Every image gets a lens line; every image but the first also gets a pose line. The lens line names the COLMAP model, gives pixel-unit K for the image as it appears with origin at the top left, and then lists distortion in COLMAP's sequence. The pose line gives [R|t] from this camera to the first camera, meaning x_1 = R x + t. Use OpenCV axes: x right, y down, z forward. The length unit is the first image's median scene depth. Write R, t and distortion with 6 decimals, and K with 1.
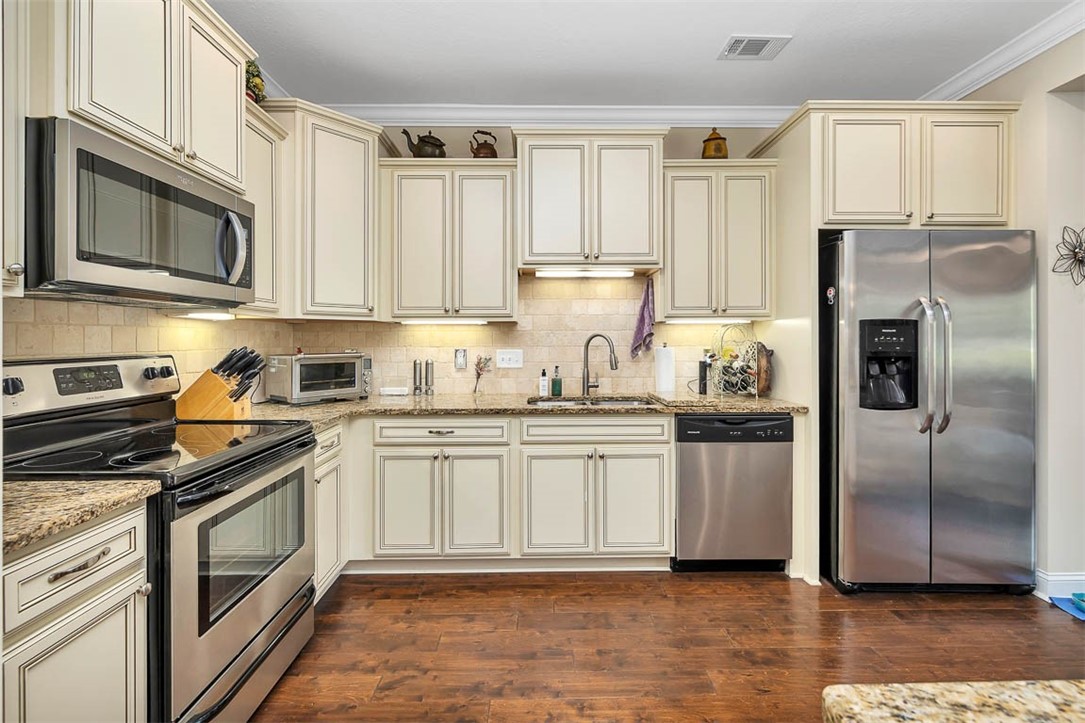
lens RADIAL K [[465.3, 0, 546.2], [0, 465.3, 338.3], [0, 0, 1]] dist [-0.004896, 0.000445]
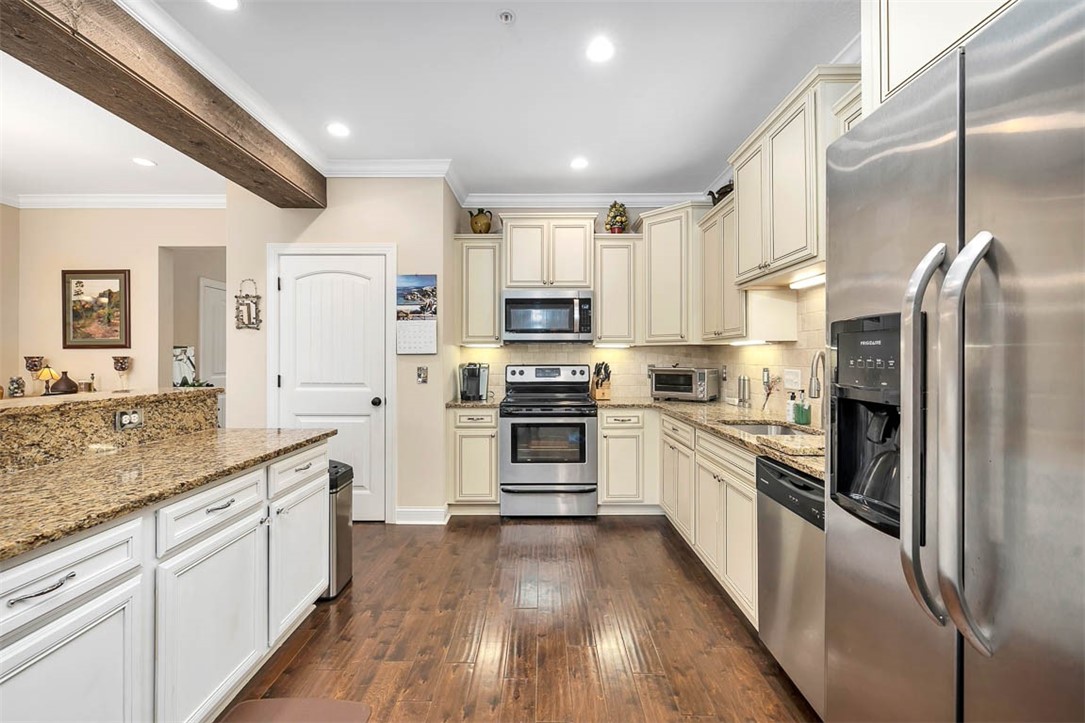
lens RADIAL K [[465.3, 0, 543.3], [0, 465.3, 357.2], [0, 0, 1]] dist [-0.004896, 0.000445]
pose [[-0.015298, 0.001101, -0.999882, 1.079220], [0.001571, 0.999998, 0.001077, -0.002876], [0.999882, -0.001554, -0.015300, 0.638983]]
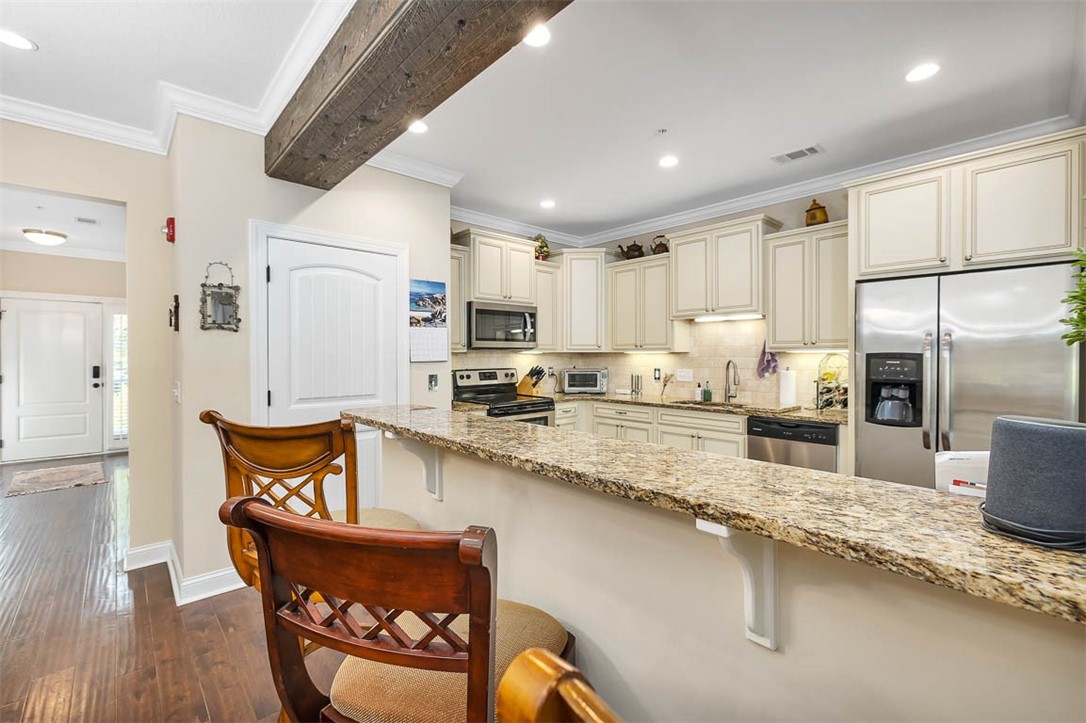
lens RADIAL K [[465.7, 0, 547.5], [0, 465.7, 357.2], [0, 0, 1]] dist [-0.004896, 0.000445]
pose [[0.674948, 0.005484, -0.737845, 0.937285], [0.001260, 0.999962, 0.008585, -0.037062], [0.737864, -0.006724, 0.674916, -0.468306]]
